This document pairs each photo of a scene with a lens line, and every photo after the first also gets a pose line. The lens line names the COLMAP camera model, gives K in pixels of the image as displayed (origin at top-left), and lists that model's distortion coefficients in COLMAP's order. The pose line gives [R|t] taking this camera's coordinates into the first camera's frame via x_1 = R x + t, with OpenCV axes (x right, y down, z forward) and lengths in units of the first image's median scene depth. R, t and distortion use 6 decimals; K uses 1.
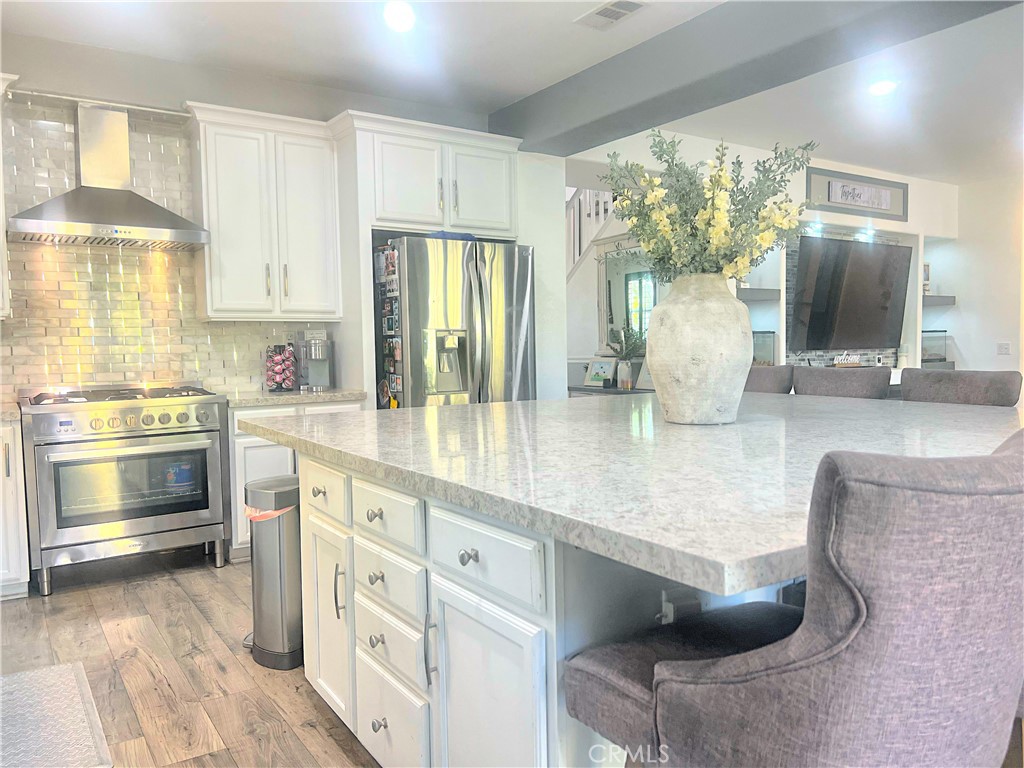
lens RADIAL K [[769.0, 0, 512.0], [0, 769.0, 384.0], [0, 0, 1]] dist [0.002288, -0.000996]
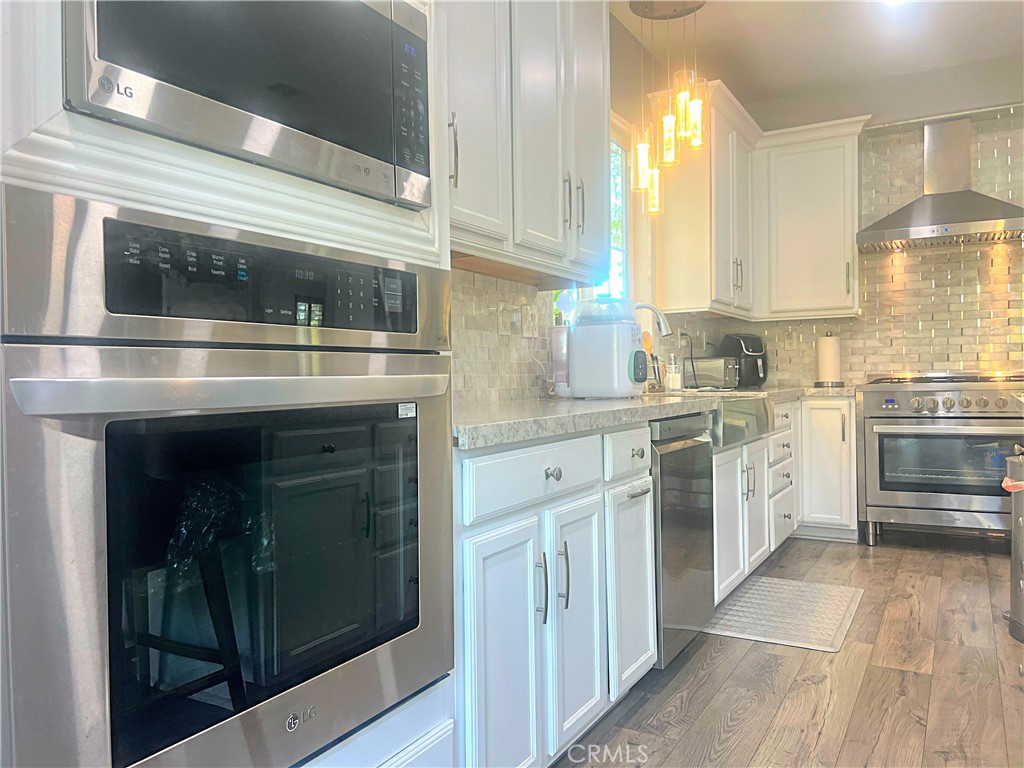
lens RADIAL K [[769.0, 0, 512.0], [0, 769.0, 384.0], [0, 0, 1]] dist [0.002288, -0.000996]
pose [[0.434030, 0.013759, -0.900793, 0.219196], [-0.040197, 0.999183, -0.004106, 0.053299], [0.900001, 0.037991, 0.434229, -0.021229]]
